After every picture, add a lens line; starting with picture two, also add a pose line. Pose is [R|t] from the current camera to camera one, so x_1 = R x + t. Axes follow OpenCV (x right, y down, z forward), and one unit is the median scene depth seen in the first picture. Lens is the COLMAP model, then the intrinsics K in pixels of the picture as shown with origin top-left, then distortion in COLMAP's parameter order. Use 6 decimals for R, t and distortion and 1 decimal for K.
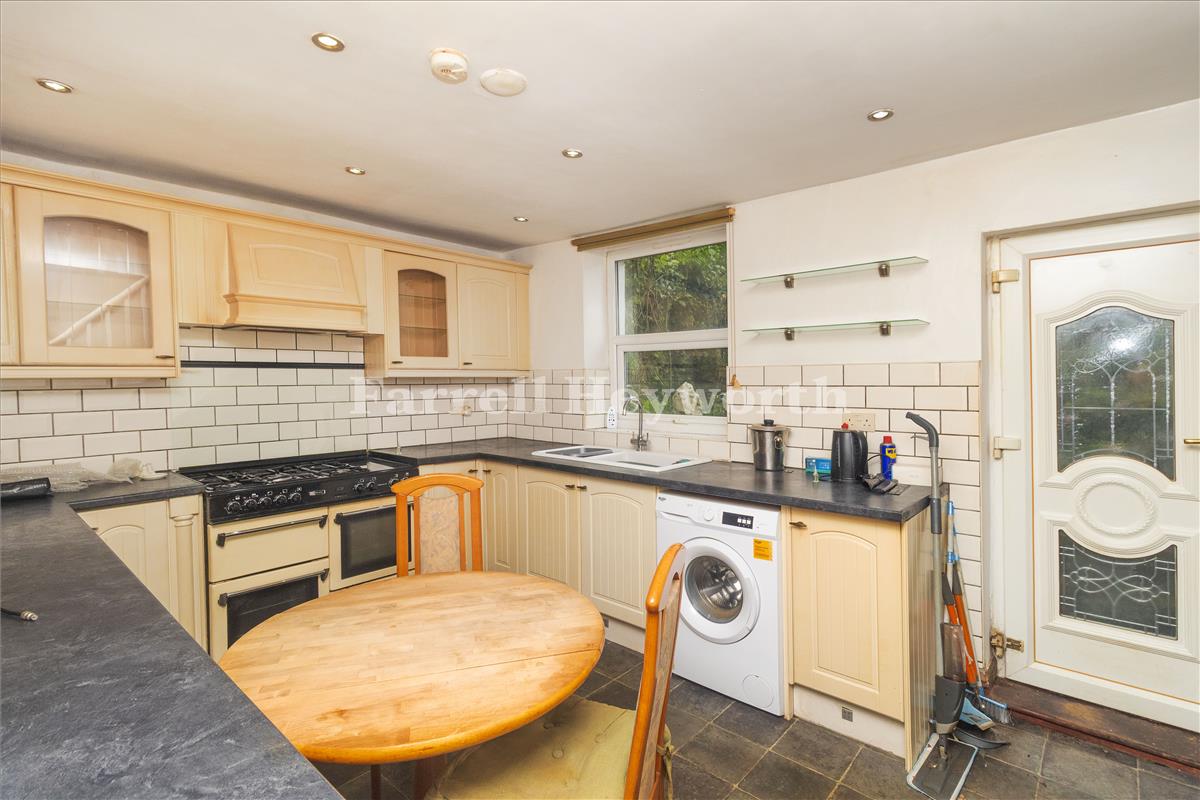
lens RADIAL K [[566.8, 0, 600.0], [0, 566.8, 400.0], [0, 0, 1]] dist [-0.035763, 0.000456]
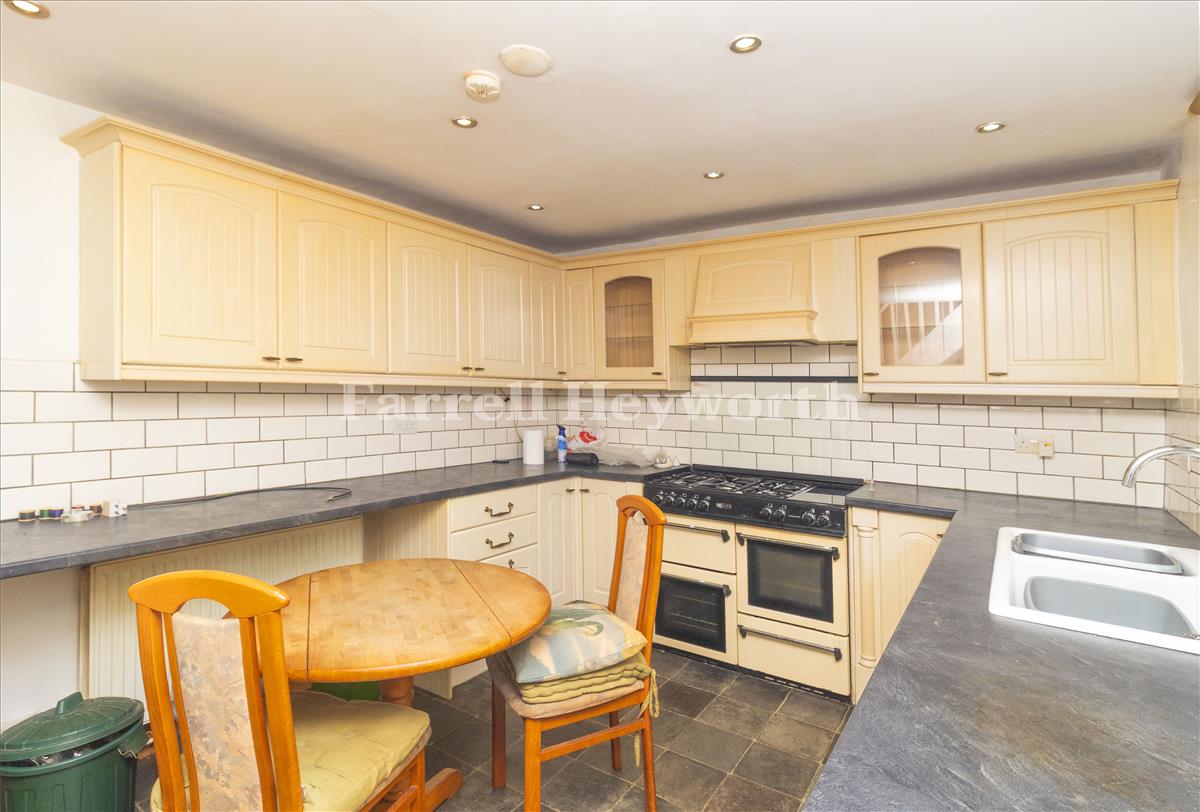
lens RADIAL K [[583.2, 0, 600.0], [0, 583.2, 406.0], [0, 0, 1]] dist [0.000258, -0.000231]
pose [[0.163380, 0.032879, -0.986015, 0.477451], [-0.055558, 0.998165, 0.024078, -0.025277], [0.984998, 0.050847, 0.164907, 0.599994]]
